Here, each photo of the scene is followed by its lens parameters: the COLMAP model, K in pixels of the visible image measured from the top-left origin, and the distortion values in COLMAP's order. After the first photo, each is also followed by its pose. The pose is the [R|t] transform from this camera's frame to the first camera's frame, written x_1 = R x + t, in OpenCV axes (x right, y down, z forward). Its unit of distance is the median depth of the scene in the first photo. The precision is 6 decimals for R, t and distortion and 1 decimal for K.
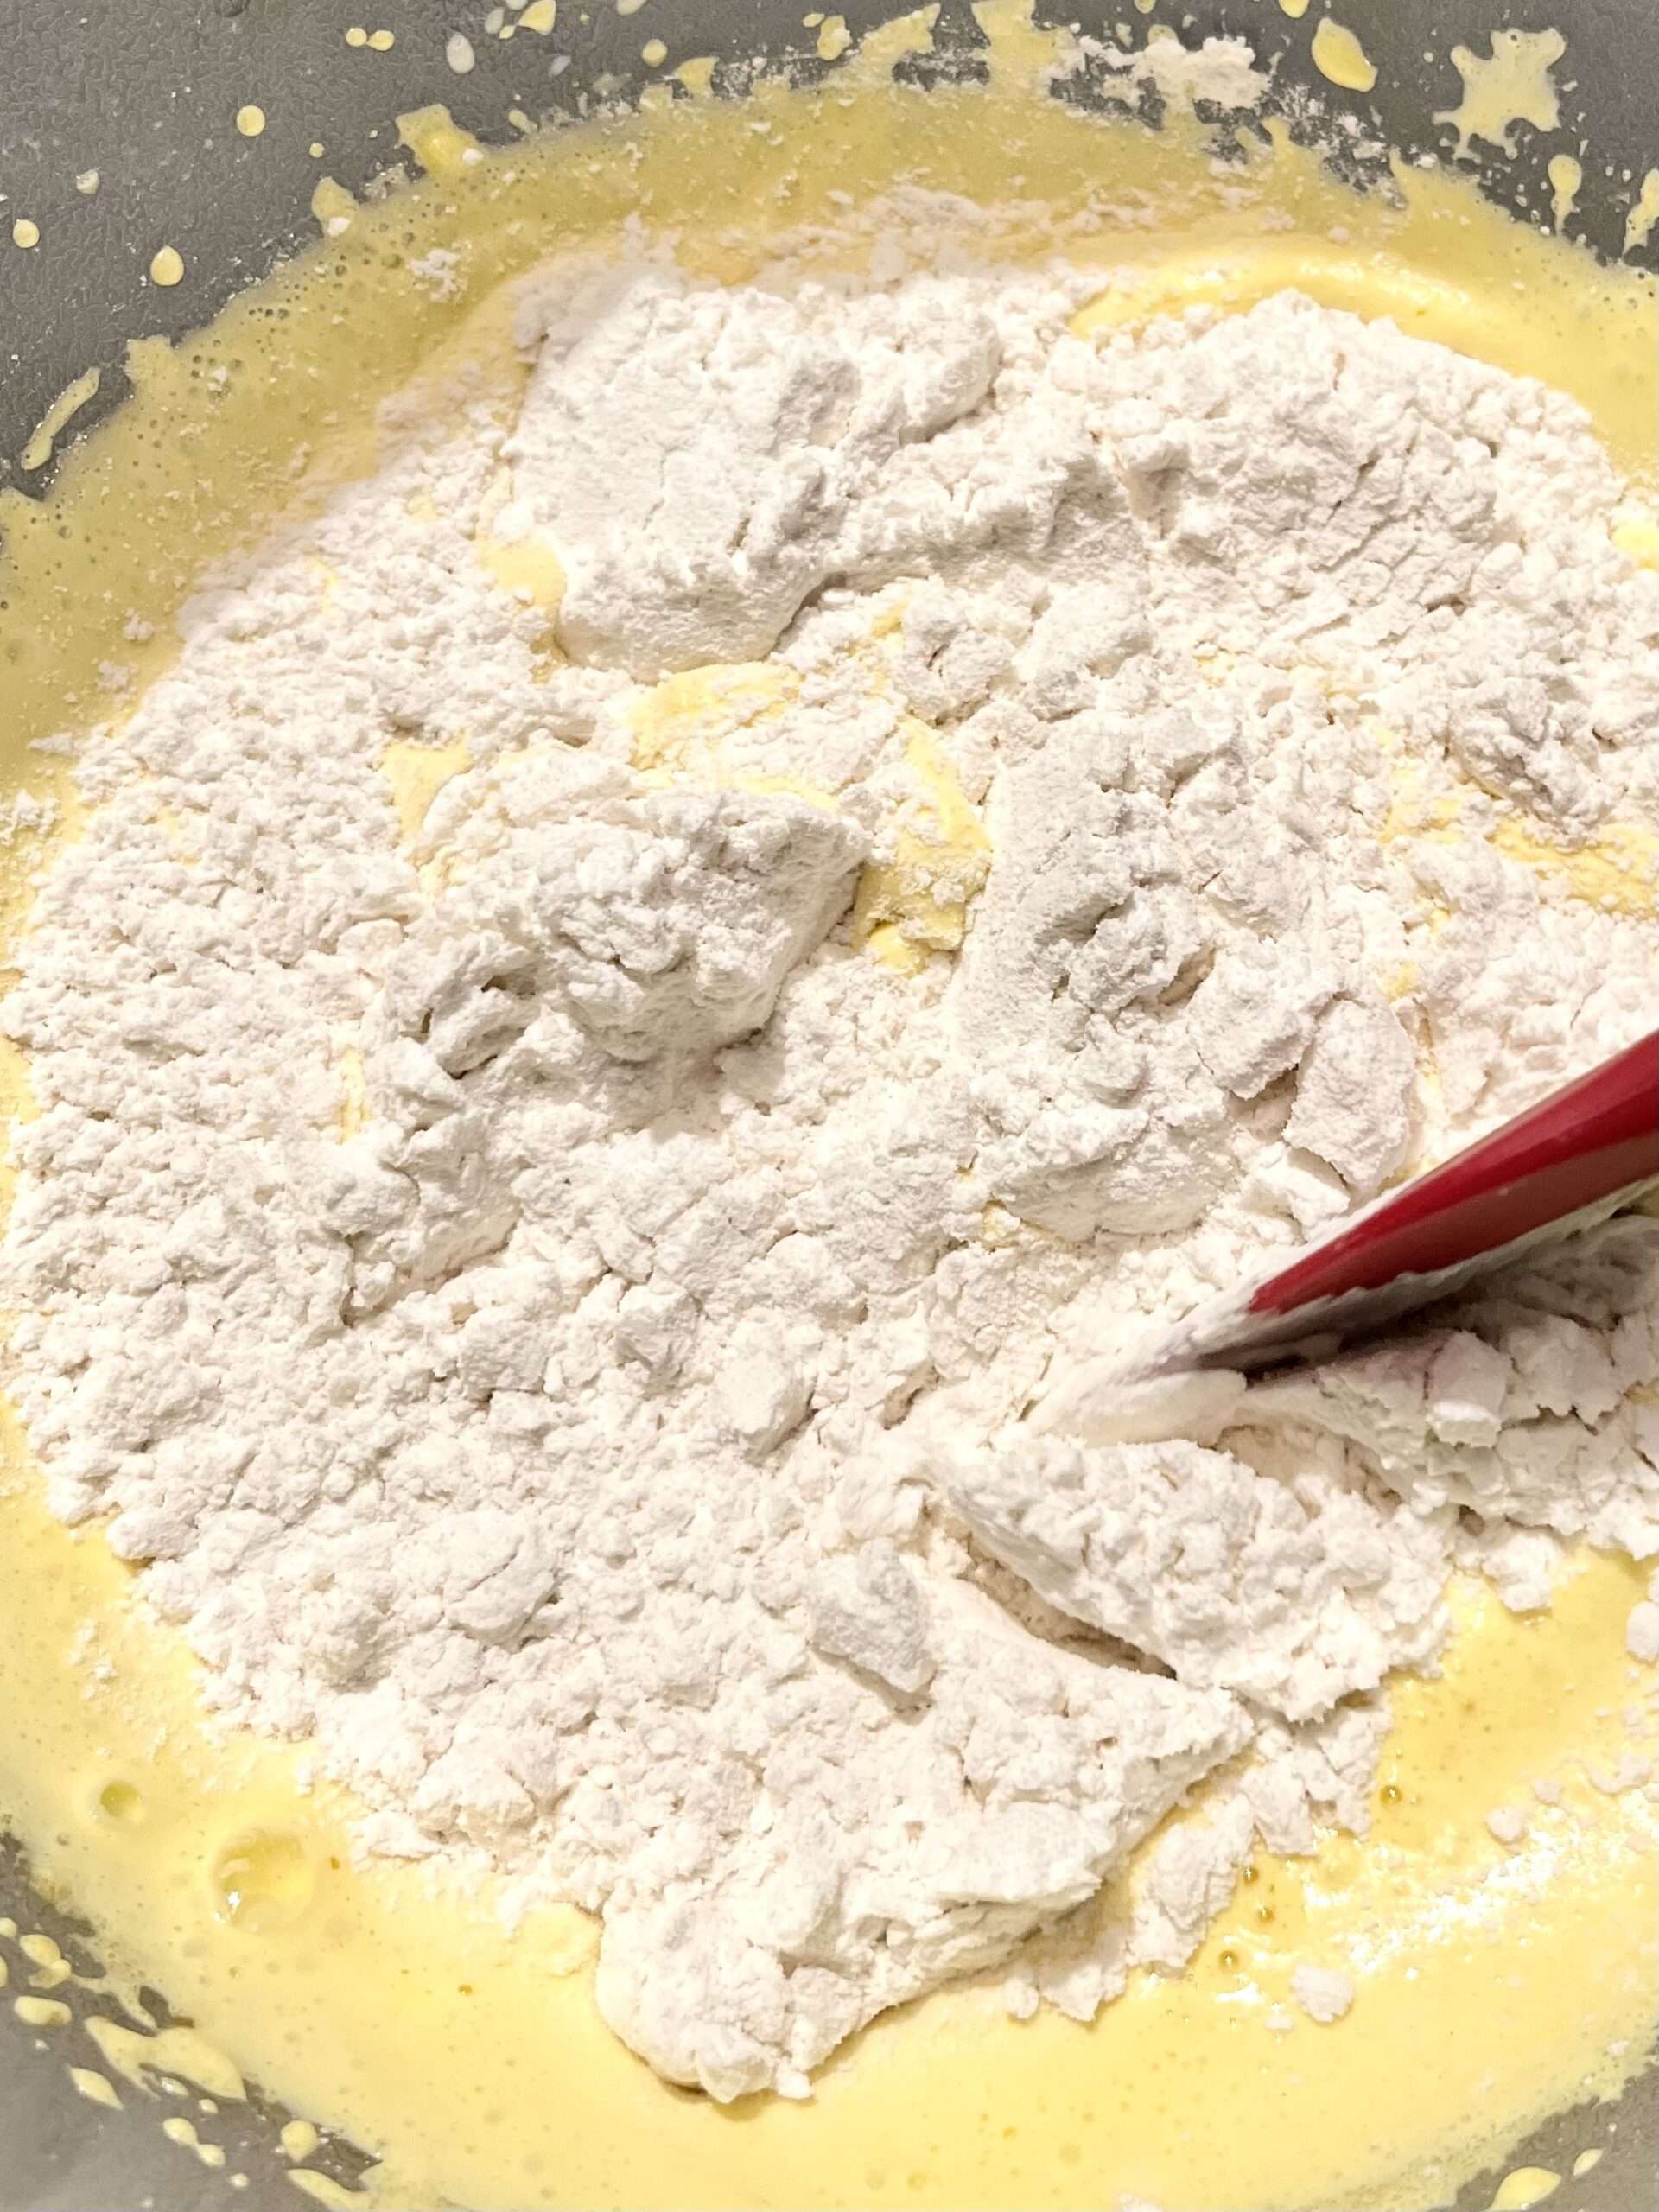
lens RADIAL K [[1695.2, 0, 827.5], [0, 1695.2, 1097.7], [0, 0, 1]] dist [0.014219, -0.009954]
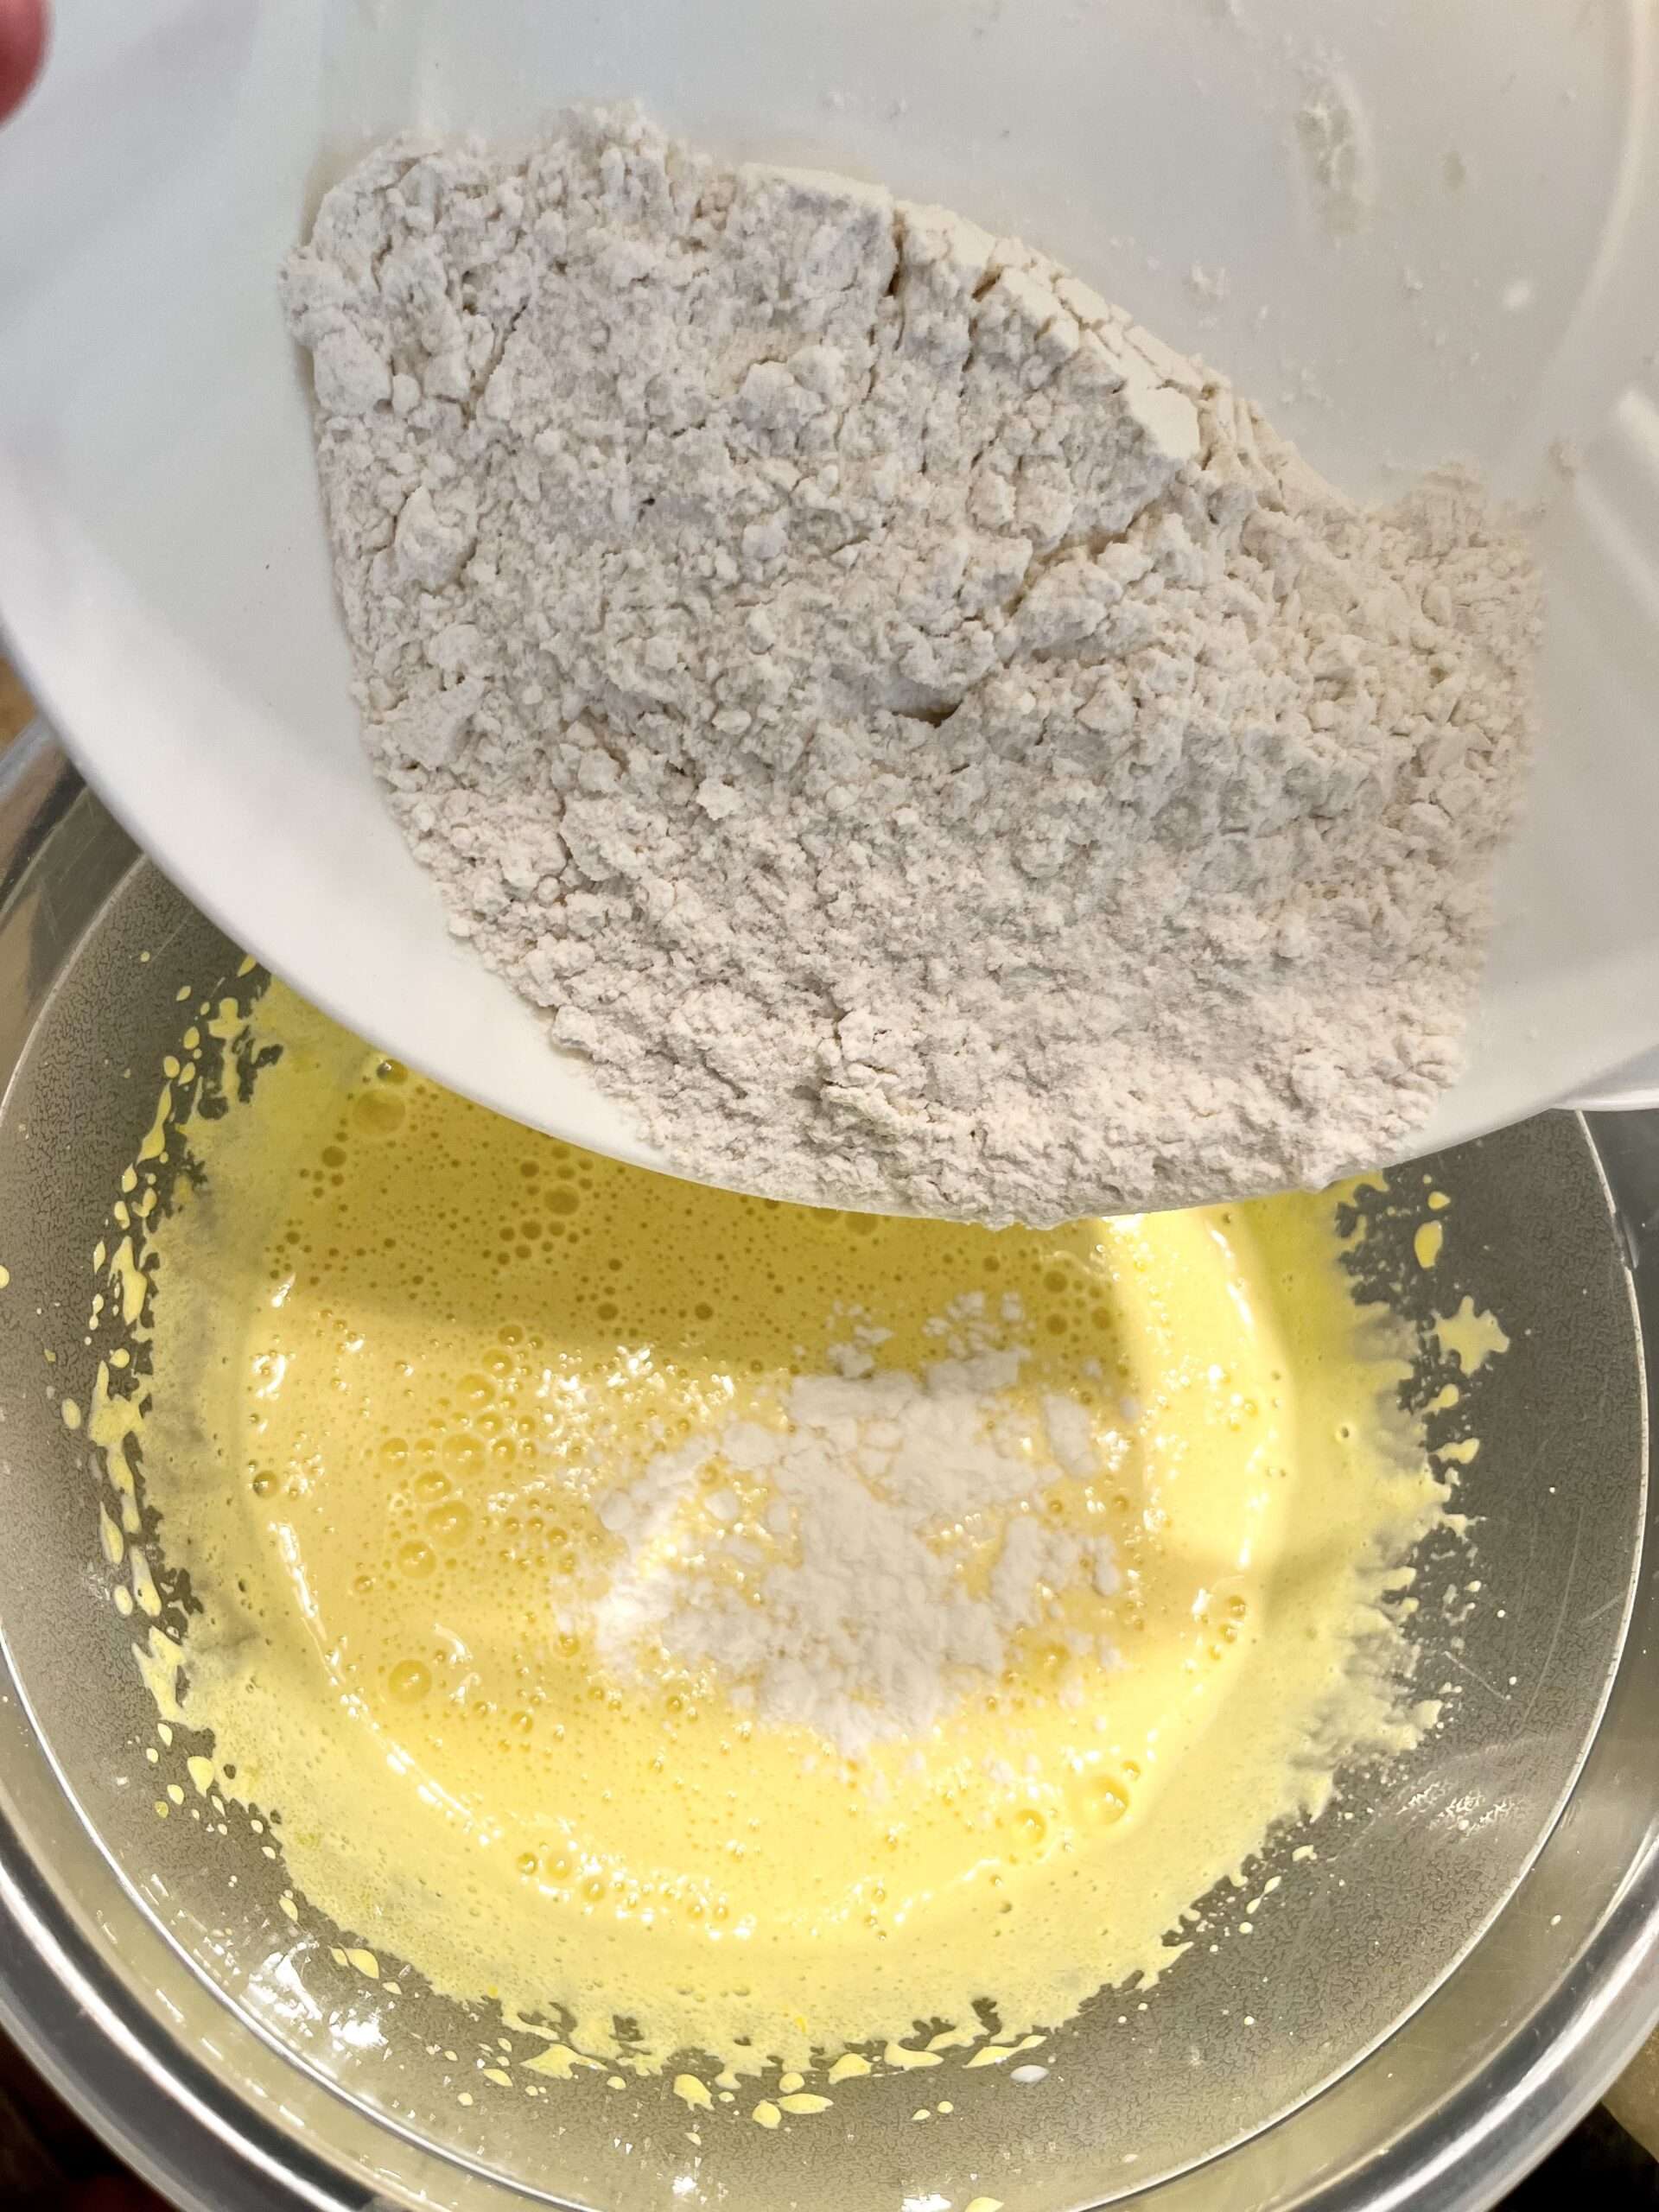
lens RADIAL K [[1695.2, 0, 824.9], [0, 1695.2, 1107.7], [0, 0, 1]] dist [0.014219, -0.009954]
pose [[0.486885, 0.813796, -0.317300, 0.396392], [-0.859605, 0.510884, -0.008742, -0.143619], [0.154990, 0.277009, 0.948285, -0.643211]]
